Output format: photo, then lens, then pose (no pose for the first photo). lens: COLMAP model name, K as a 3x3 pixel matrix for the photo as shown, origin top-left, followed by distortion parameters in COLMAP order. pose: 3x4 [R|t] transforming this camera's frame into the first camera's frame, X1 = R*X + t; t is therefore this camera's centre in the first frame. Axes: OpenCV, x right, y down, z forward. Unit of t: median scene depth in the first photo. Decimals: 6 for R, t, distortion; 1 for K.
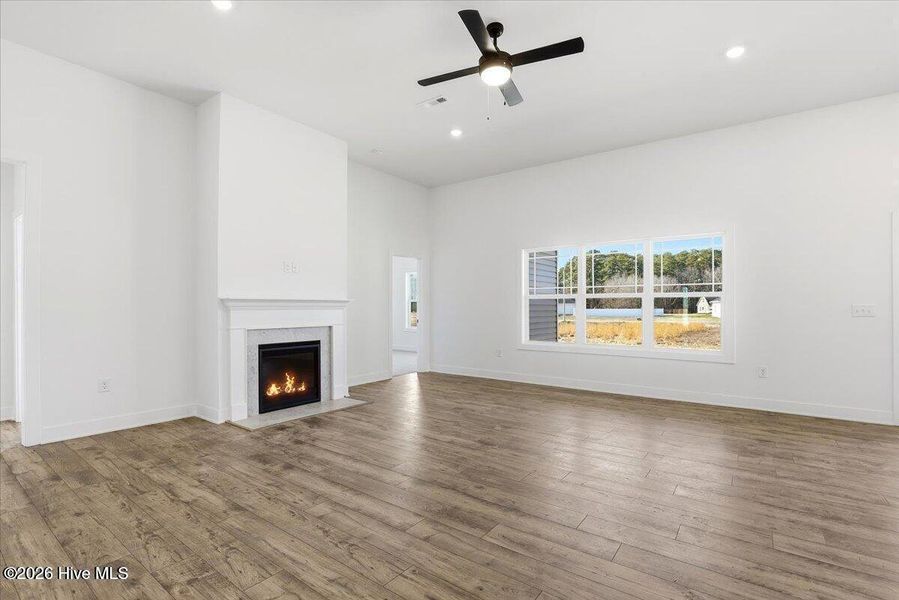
lens RADIAL K [[421.2, 0, 445.1], [0, 421.2, 304.0], [0, 0, 1]] dist [-0.030715, 0.000256]
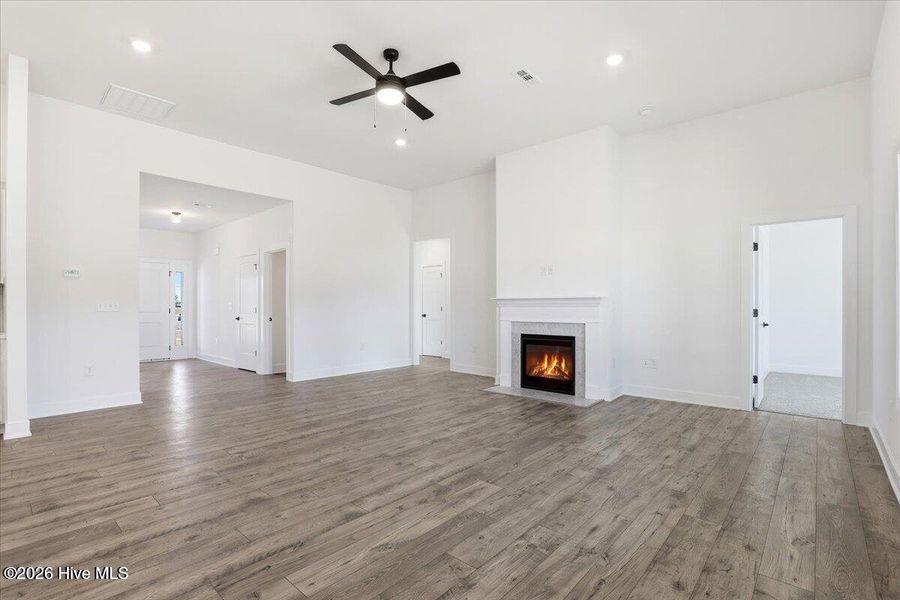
lens RADIAL K [[421.7, 0, 445.5], [0, 421.7, 304.0], [0, 0, 1]] dist [-0.030715, 0.000256]
pose [[-0.096654, -0.003903, -0.995310, 0.961924], [0.009453, 0.999944, -0.004840, 0.010425], [0.995273, -0.009876, -0.096612, 0.983651]]
